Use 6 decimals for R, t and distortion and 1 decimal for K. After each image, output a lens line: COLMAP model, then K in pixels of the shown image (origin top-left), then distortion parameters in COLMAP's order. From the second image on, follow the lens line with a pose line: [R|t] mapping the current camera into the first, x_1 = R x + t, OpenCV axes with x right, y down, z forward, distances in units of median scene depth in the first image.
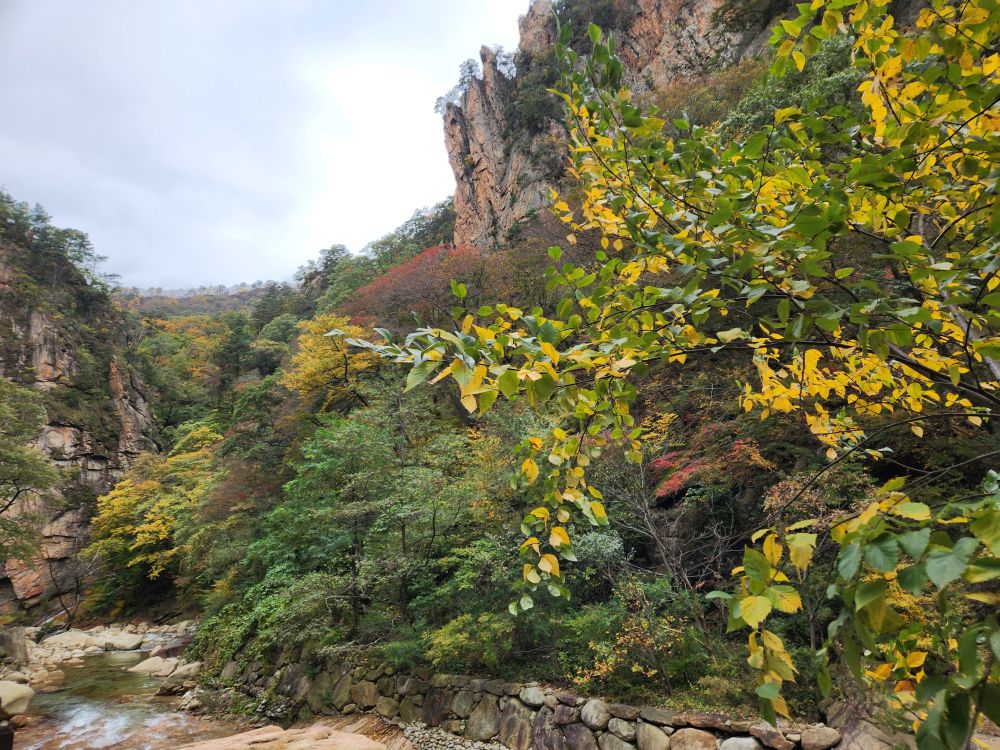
lens RADIAL K [[668.5, 0, 509.5], [0, 668.5, 359.8], [0, 0, 1]] dist [0.077056, -0.045210]
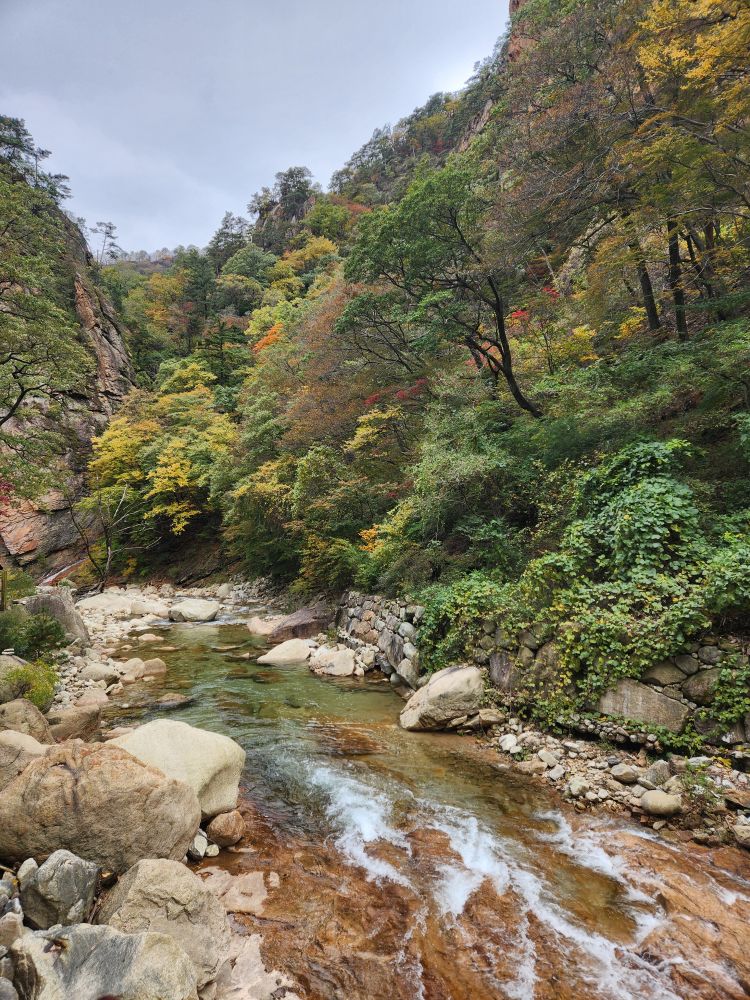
lens RADIAL K [[668.5, 0, 378.9], [0, 668.5, 495.0], [0, 0, 1]] dist [0.077056, -0.045210]
pose [[0.997308, 0.013862, -0.072008, -0.176559], [0.002632, 0.974570, 0.224066, 0.076631], [0.073283, -0.223652, 0.971910, 0.199936]]
